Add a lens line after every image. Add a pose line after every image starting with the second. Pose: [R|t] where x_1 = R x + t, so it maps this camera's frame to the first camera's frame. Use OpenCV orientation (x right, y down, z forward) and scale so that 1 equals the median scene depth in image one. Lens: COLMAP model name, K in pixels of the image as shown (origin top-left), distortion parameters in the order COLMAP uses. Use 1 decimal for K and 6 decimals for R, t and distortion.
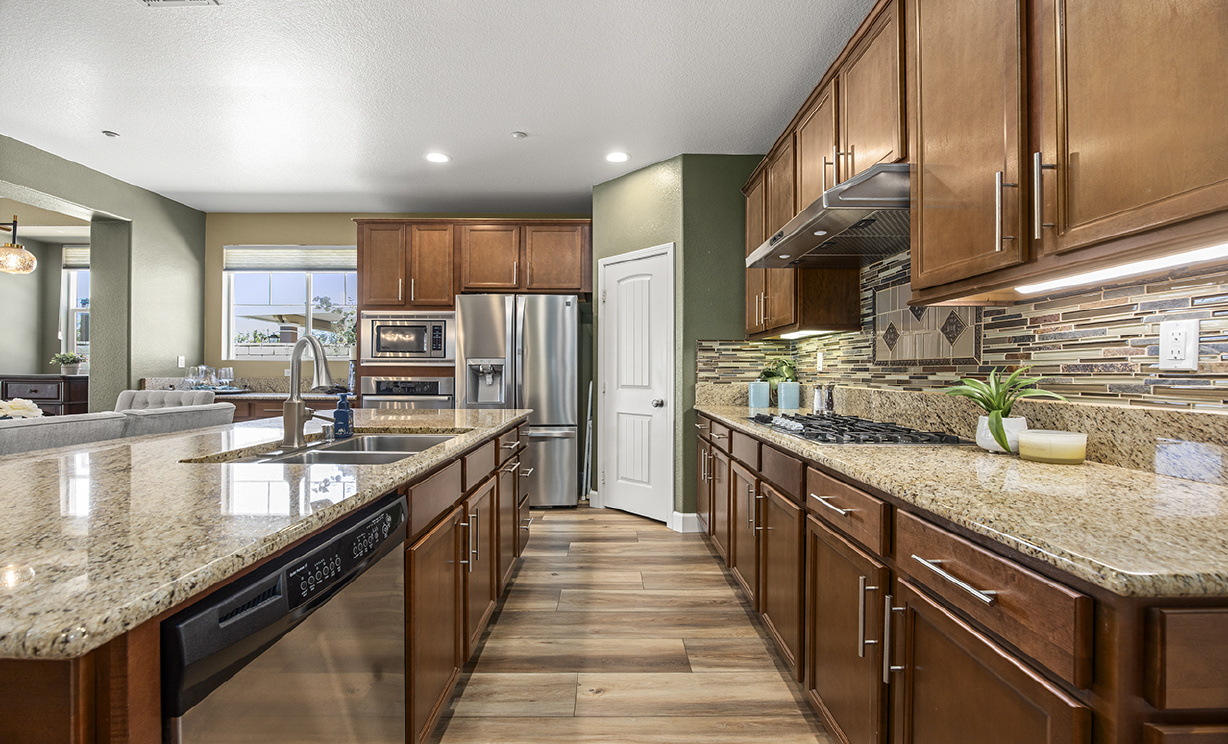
lens RADIAL K [[511.1, 0, 612.4], [0, 511.1, 370.7], [0, 0, 1]] dist [-0.014375, 0.000148]
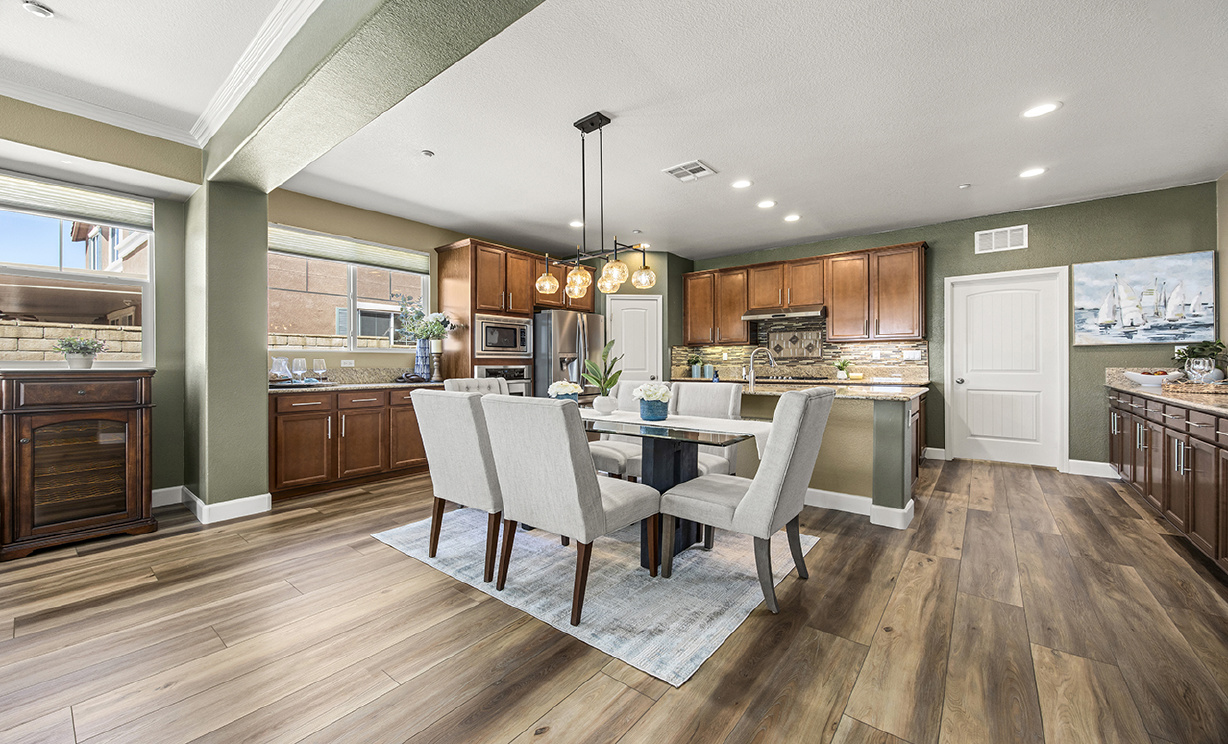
lens RADIAL K [[467.9, 0, 612.4], [0, 467.9, 363.2], [0, 0, 1]] dist [-0.000296, 0.000151]
pose [[0.629608, -0.007129, 0.776880, -1.395863], [0.003770, 0.999974, 0.006122, -0.001711], [-0.776903, -0.000926, 0.629619, 0.012815]]
